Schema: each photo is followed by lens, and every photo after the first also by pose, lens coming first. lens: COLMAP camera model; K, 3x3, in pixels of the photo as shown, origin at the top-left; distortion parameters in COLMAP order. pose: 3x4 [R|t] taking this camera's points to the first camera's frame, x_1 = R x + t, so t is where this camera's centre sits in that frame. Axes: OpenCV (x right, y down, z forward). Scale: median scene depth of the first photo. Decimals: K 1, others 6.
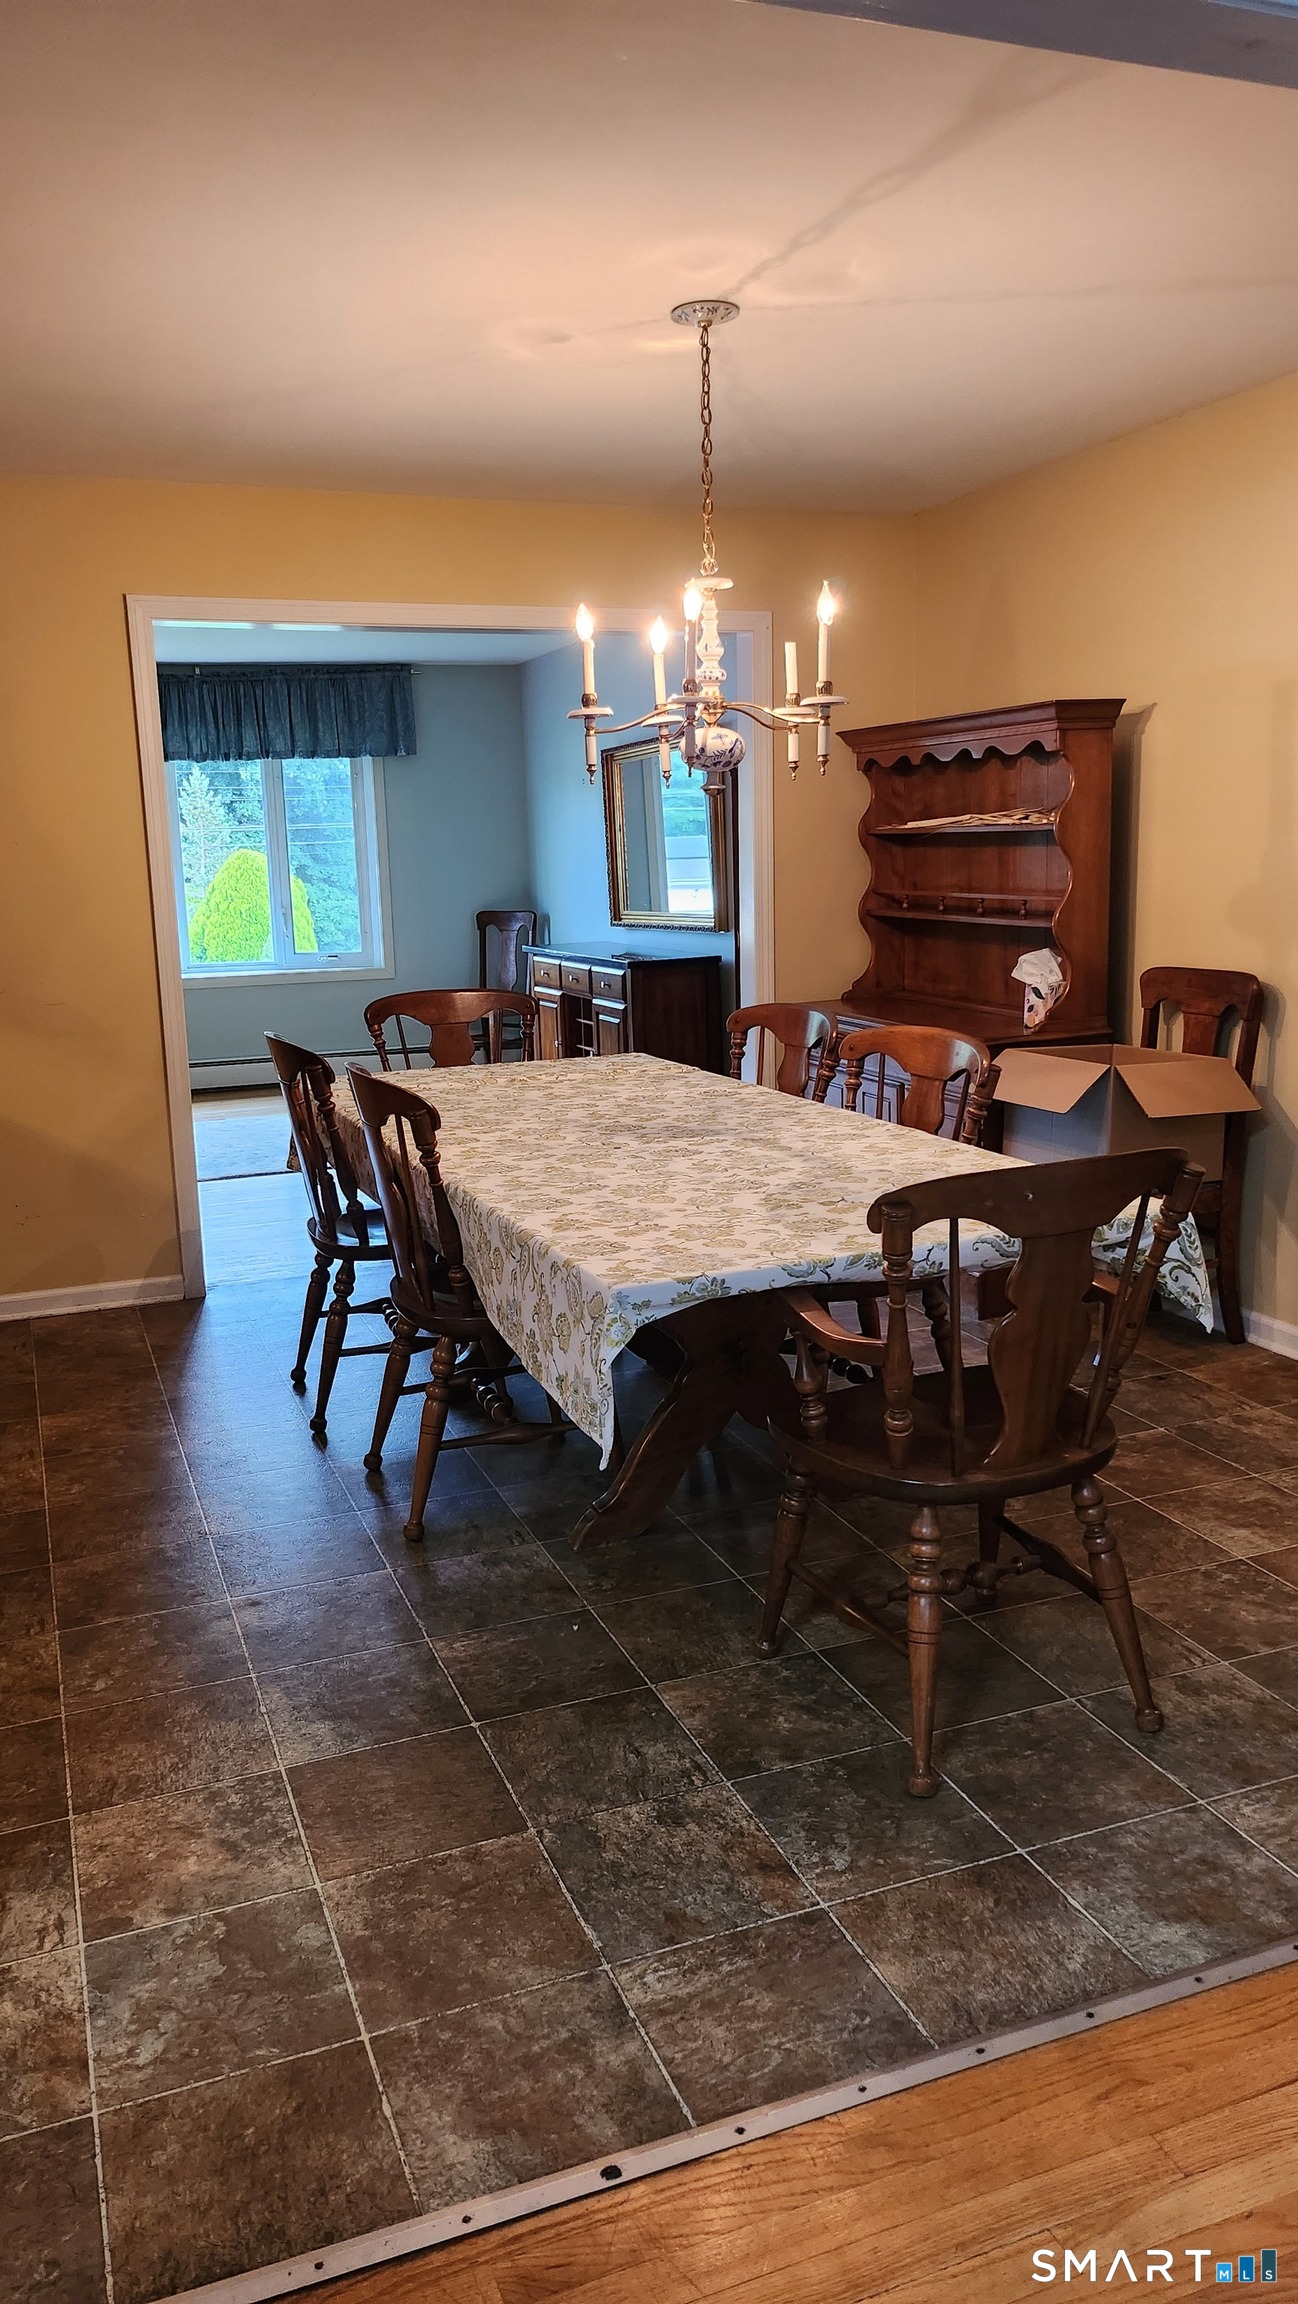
lens RADIAL K [[1640.3, 0, 624.4], [0, 1640.3, 1143.0], [0, 0, 1]] dist [0.071523, -0.071309]
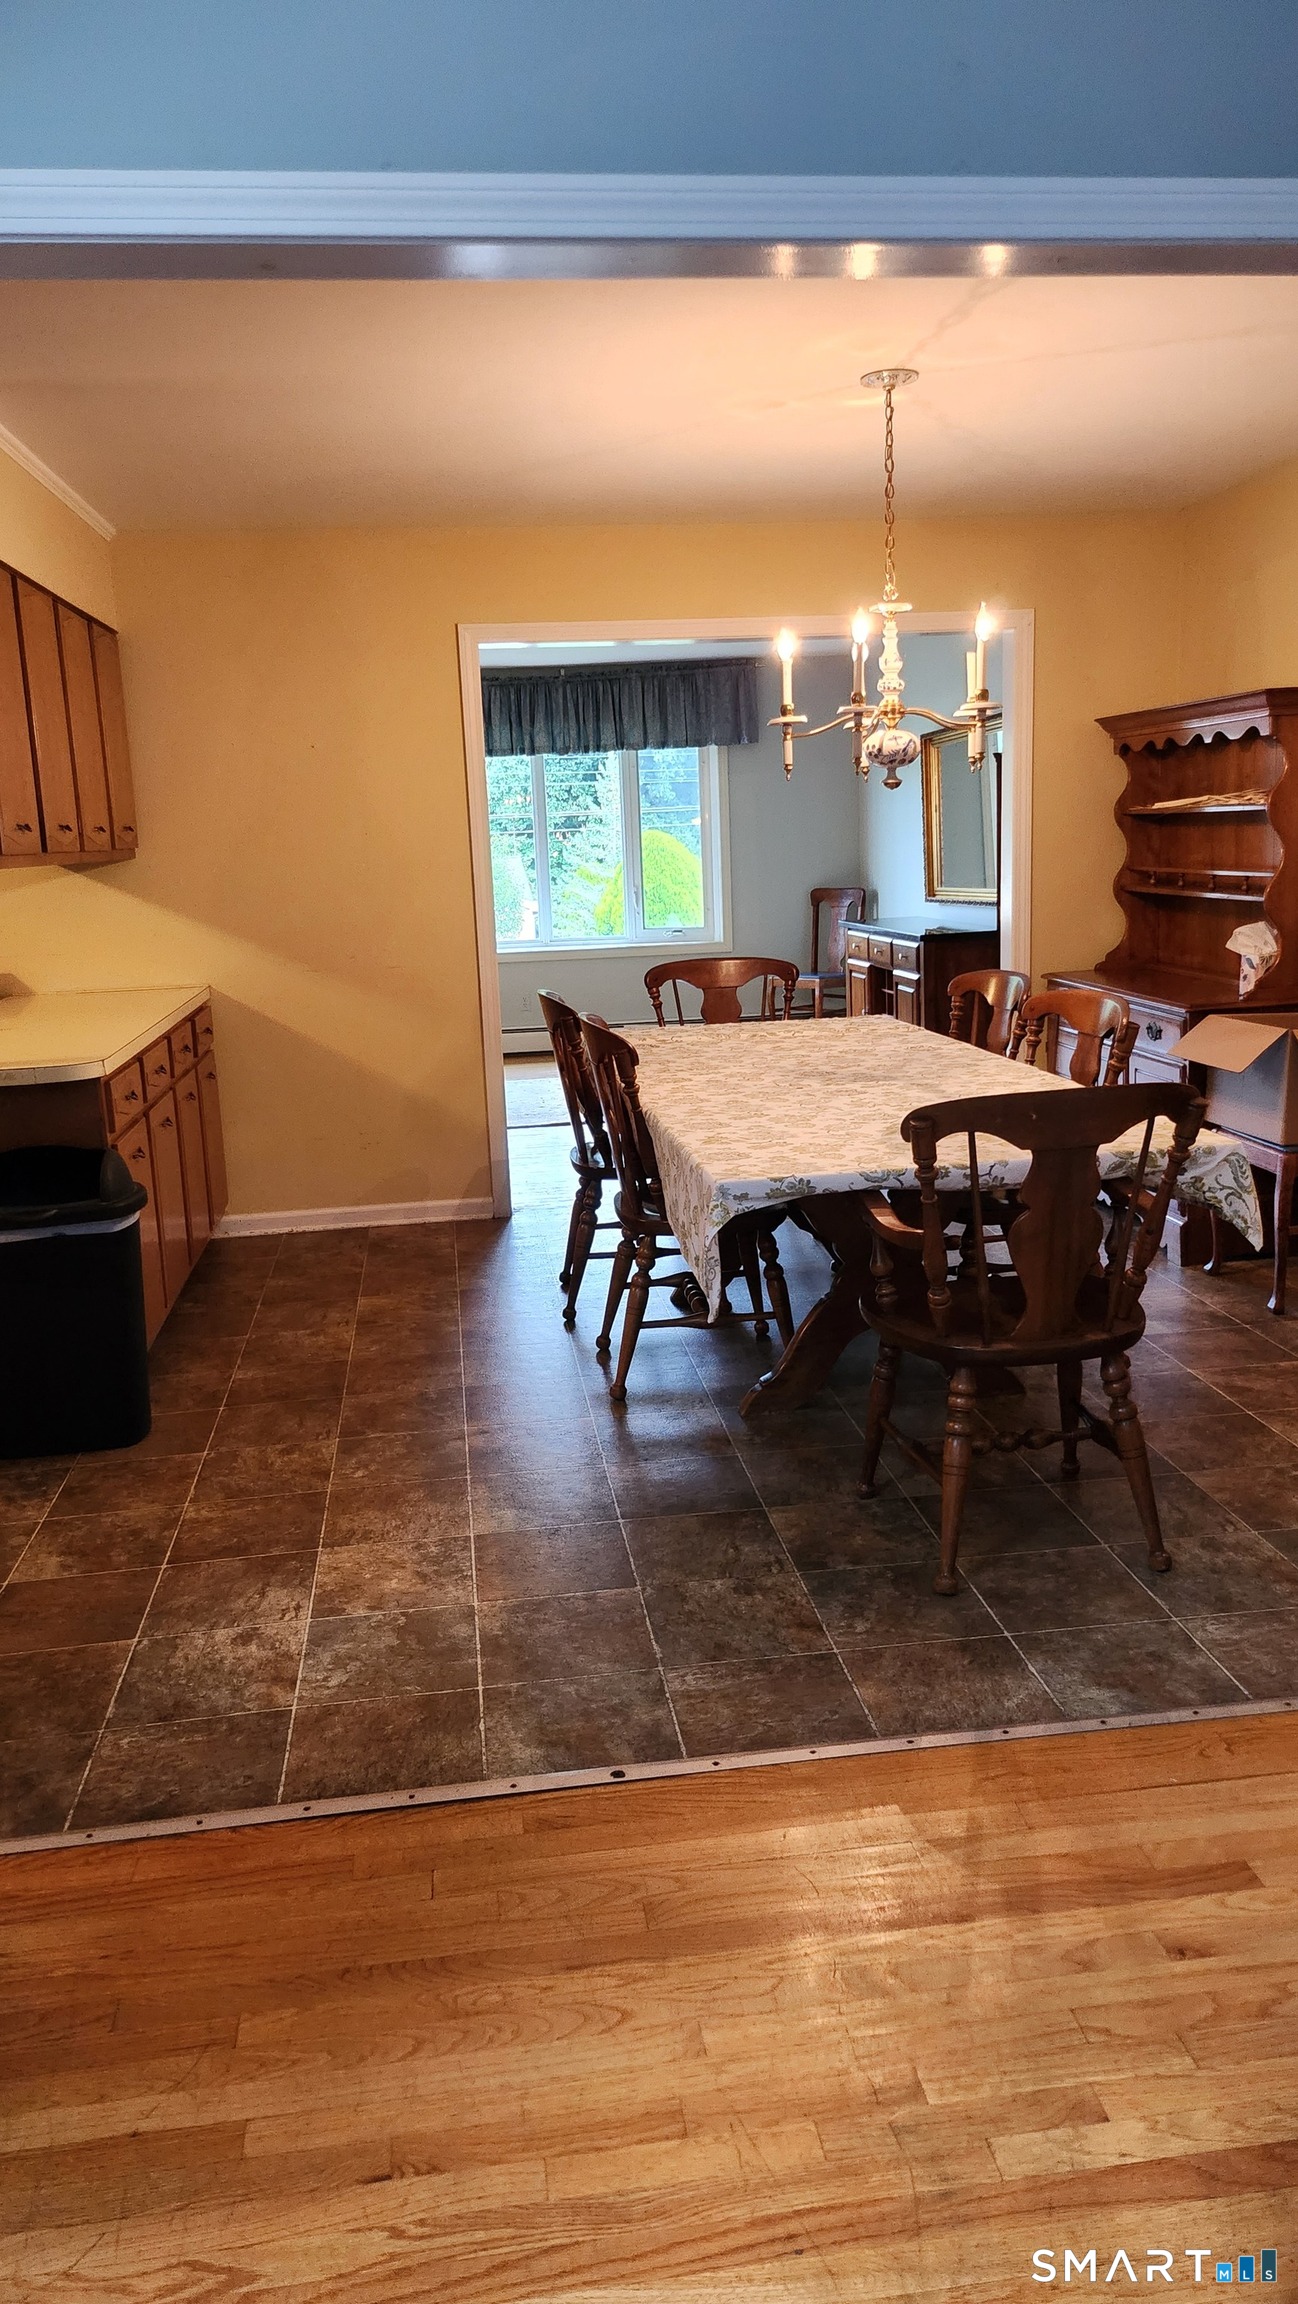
lens RADIAL K [[1646.2, 0, 644.8], [0, 1646.2, 1148.6], [0, 0, 1]] dist [0.074796, -0.073106]
pose [[0.972663, 0.034699, -0.229615, 0.200420], [-0.031024, 0.999326, 0.019598, 0.033278], [0.230140, -0.011939, 0.973084, -0.231494]]
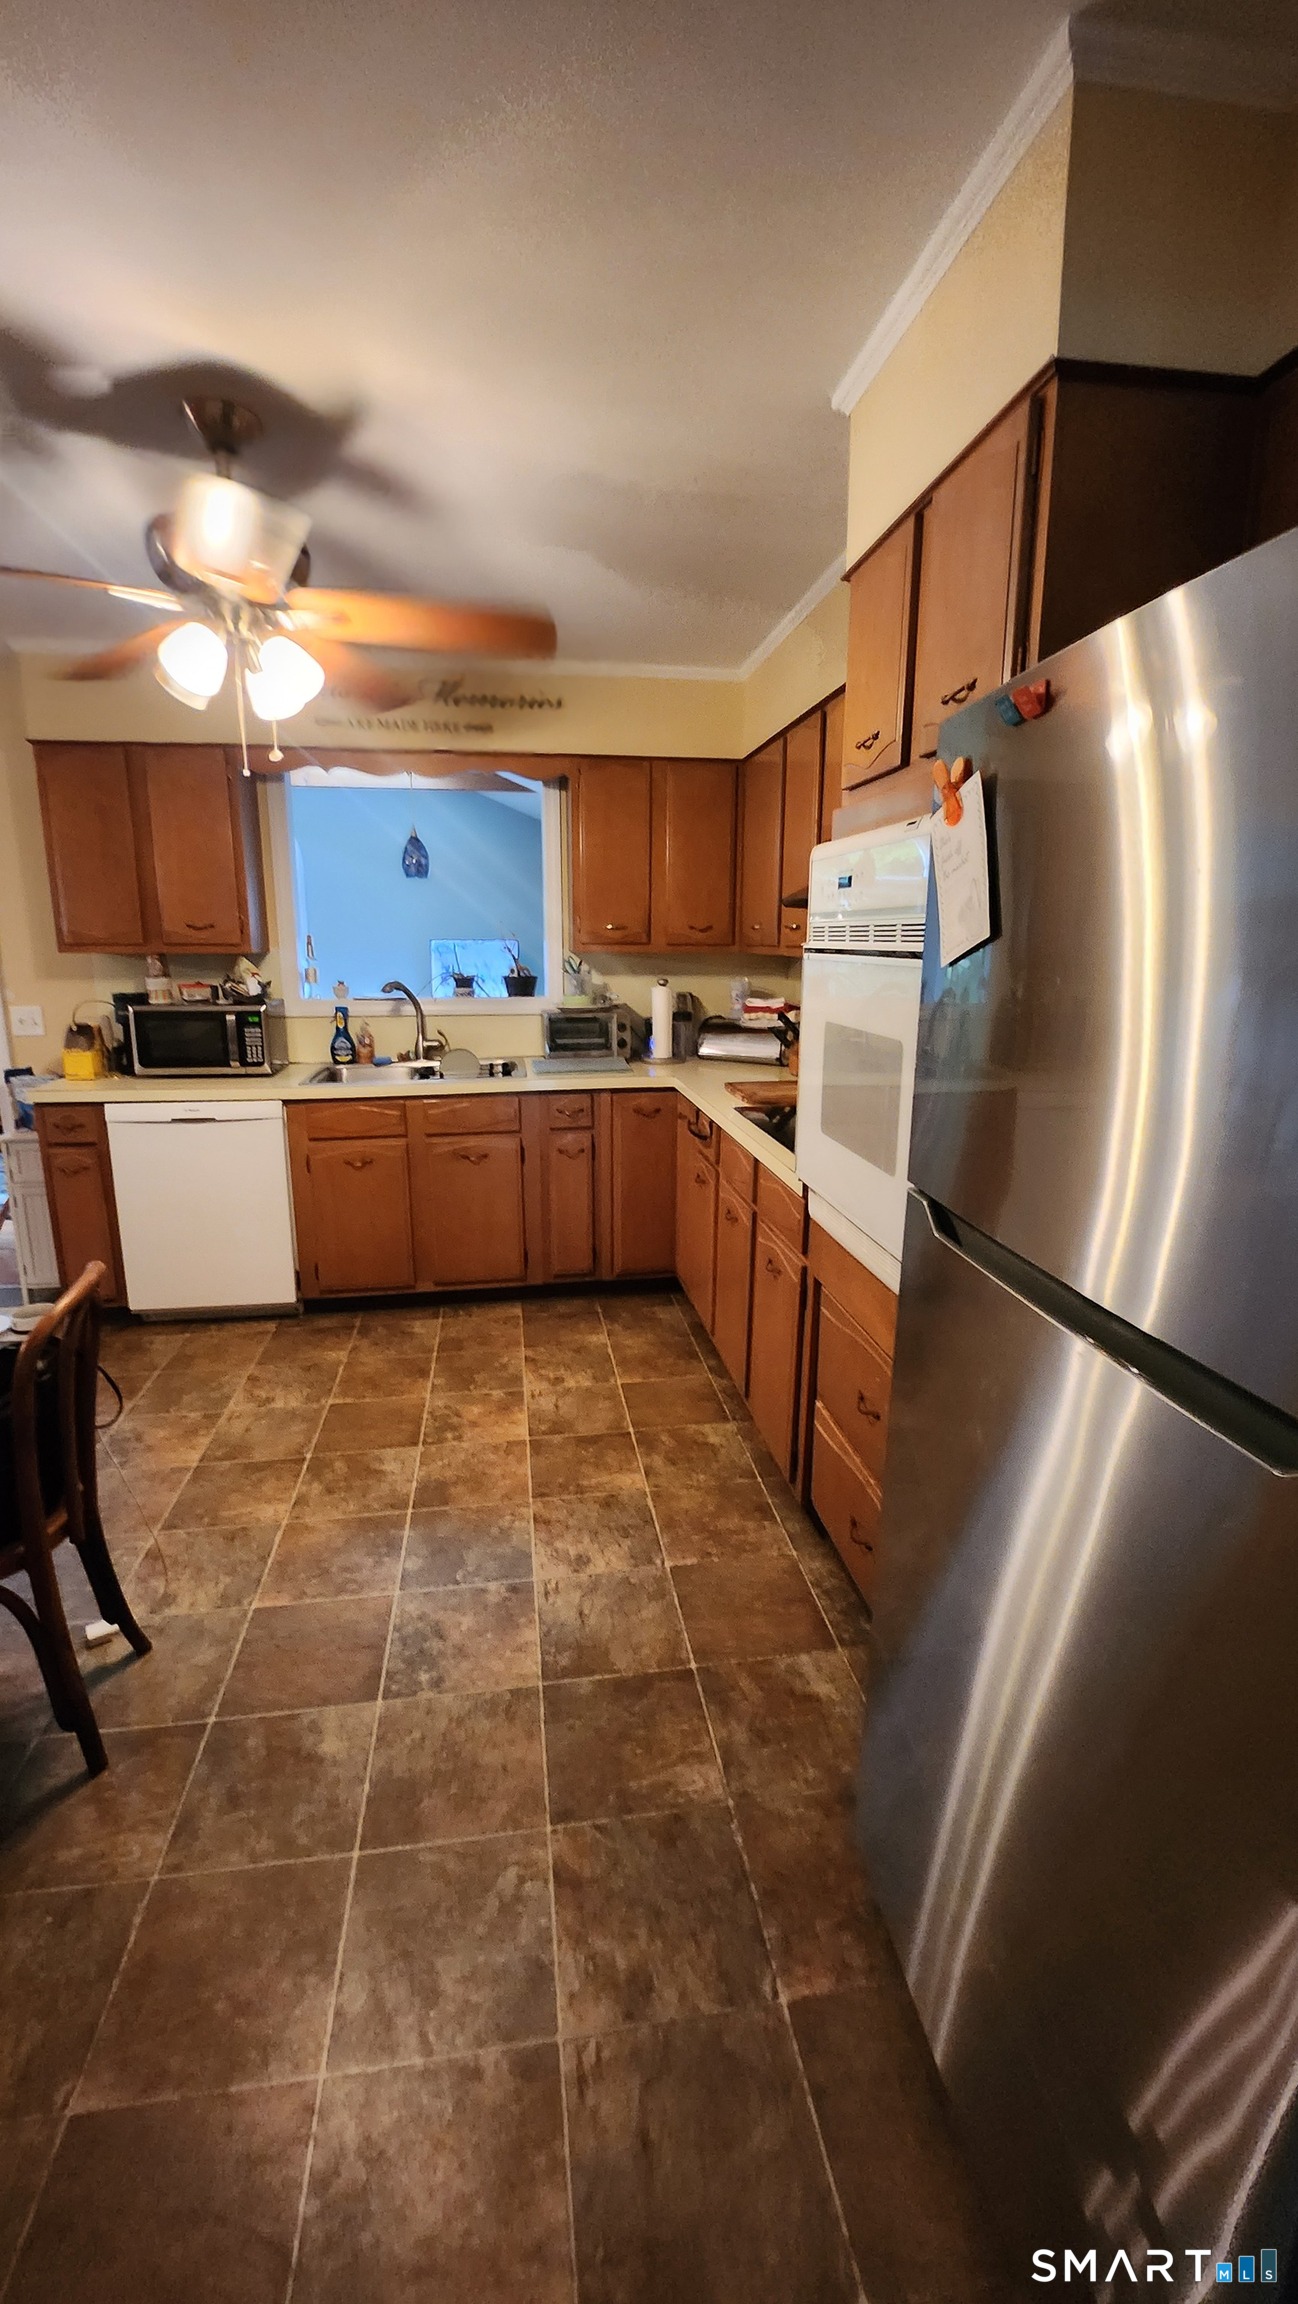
lens RADIAL K [[923.7, 0, 638.8], [0, 923.7, 1150.3], [0, 0, 1]] dist [-0.011113, 0.000020]
pose [[-0.976422, -0.011701, 0.215552, -0.484153], [0.075536, 0.916886, 0.391937, -0.230526], [-0.202223, 0.398978, -0.894384, 1.267041]]
